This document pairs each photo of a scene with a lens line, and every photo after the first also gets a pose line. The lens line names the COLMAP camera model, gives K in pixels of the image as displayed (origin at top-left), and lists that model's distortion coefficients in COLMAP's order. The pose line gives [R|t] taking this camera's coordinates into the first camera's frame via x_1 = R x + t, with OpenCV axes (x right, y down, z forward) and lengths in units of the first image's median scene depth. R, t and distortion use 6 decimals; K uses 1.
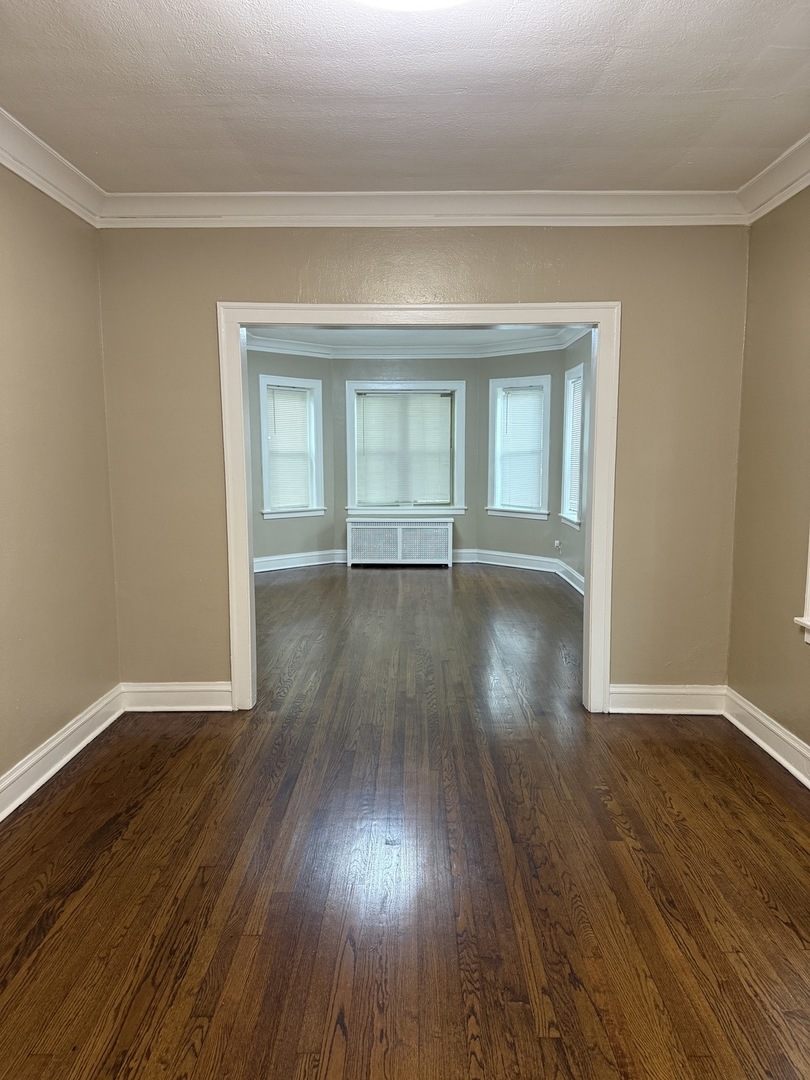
lens RADIAL K [[756.0, 0, 397.5], [0, 756.0, 544.5], [0, 0, 1]] dist [0.068391, -0.105559]
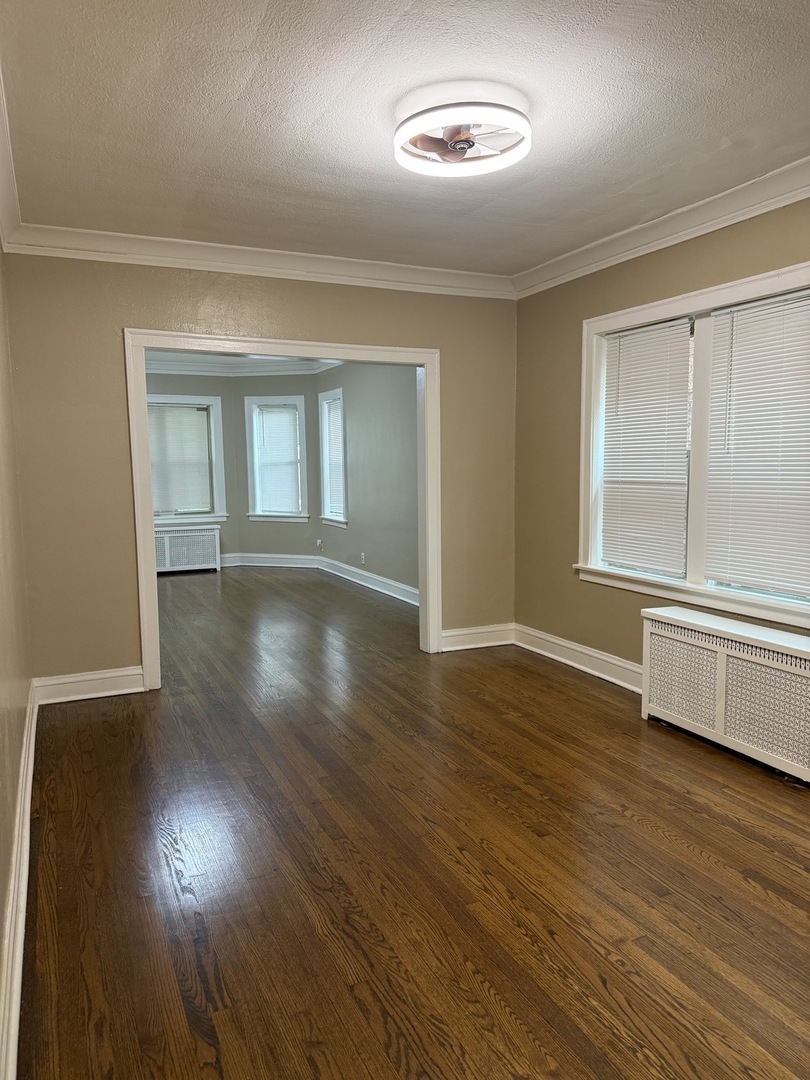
lens RADIAL K [[753.4, 0, 407.8], [0, 753.4, 544.9], [0, 0, 1]] dist [0.105853, -0.162512]
pose [[0.898495, -0.054599, 0.435575, -0.155218], [0.062950, 0.998005, -0.004753, 0.015490], [-0.434446, 0.031690, 0.900140, -0.079437]]
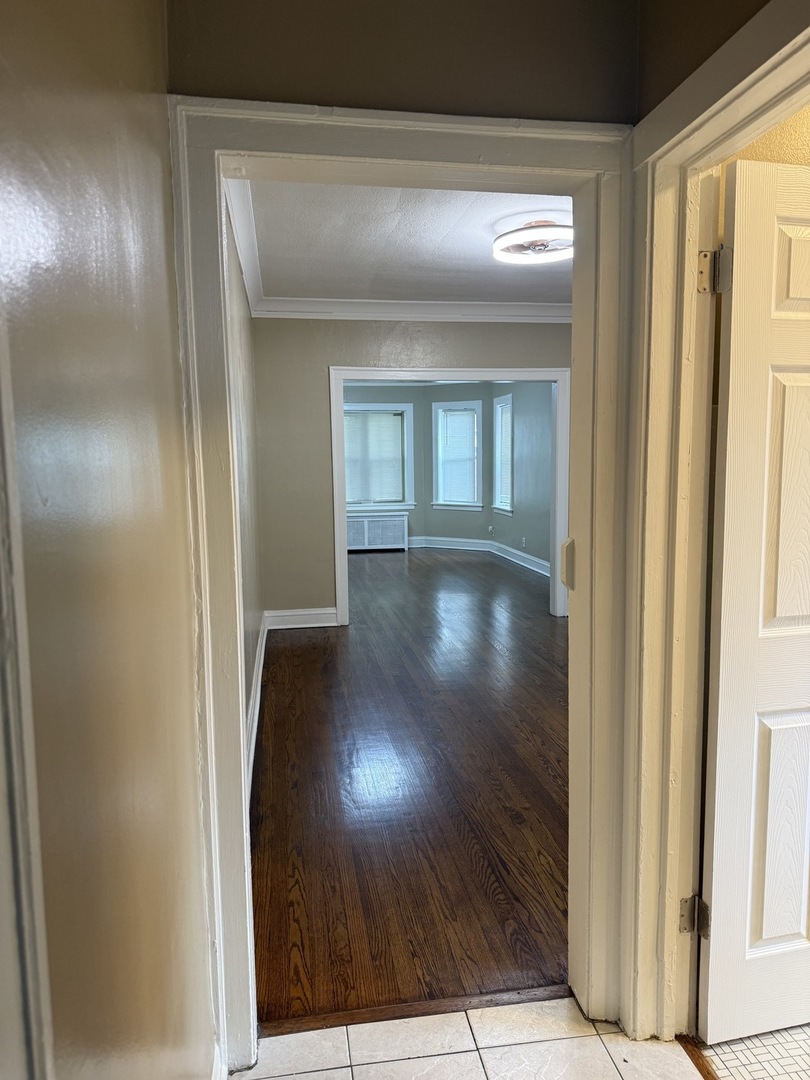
lens RADIAL K [[753.4, 0, 407.8], [0, 753.4, 544.9], [0, 0, 1]] dist [0.105853, -0.162512]
pose [[0.983175, -0.029706, 0.180233, -0.155982], [0.031891, 0.999449, -0.009238, 0.032335], [-0.179859, 0.014830, 0.983581, -0.241906]]
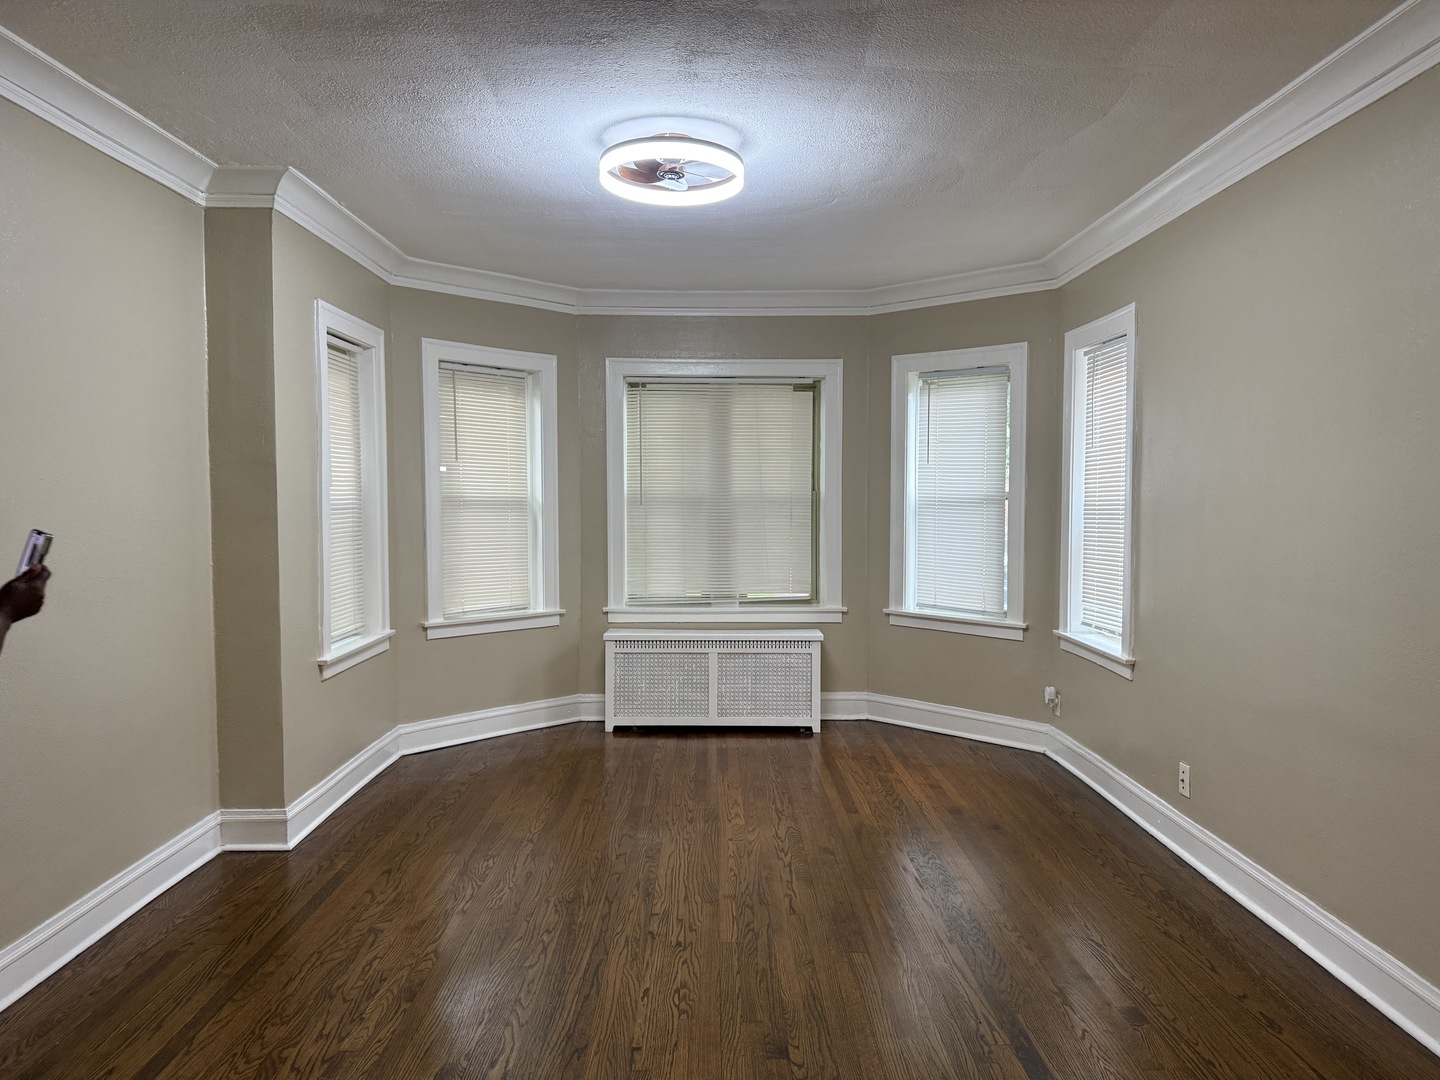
lens RADIAL K [[1004.5, 0, 718.8], [0, 1004.5, 544.4], [0, 0, 1]] dist [0.105853, -0.162512]
pose [[0.999555, 0.001636, 0.029781, -0.013142], [0.000585, 0.997226, -0.074424, -0.043379], [-0.029820, 0.074409, 0.996782, 0.345943]]
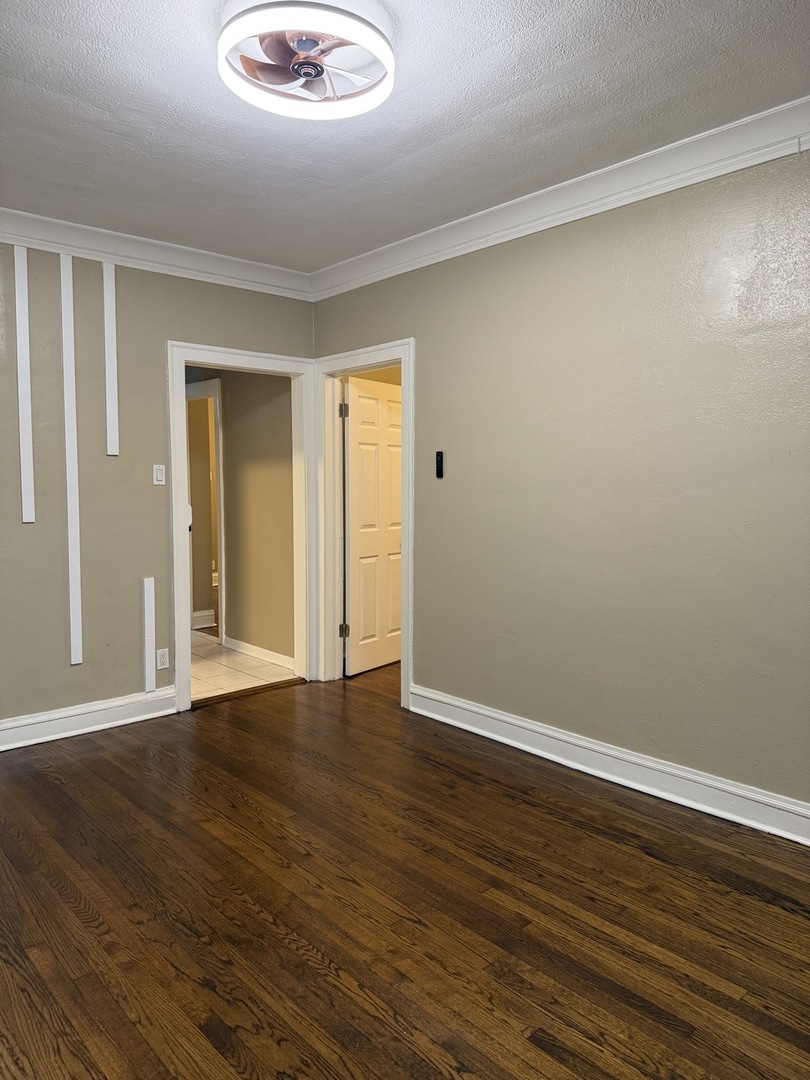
lens RADIAL K [[768.5, 0, 405.0], [0, 768.5, 540.0], [0, 0, 1]] dist [0.055540, -0.046637]
pose [[-0.733167, 0.061902, -0.677226, 0.156146], [-0.079700, 0.981165, 0.175966, -0.045357], [0.675363, 0.182987, -0.714423, 0.401415]]
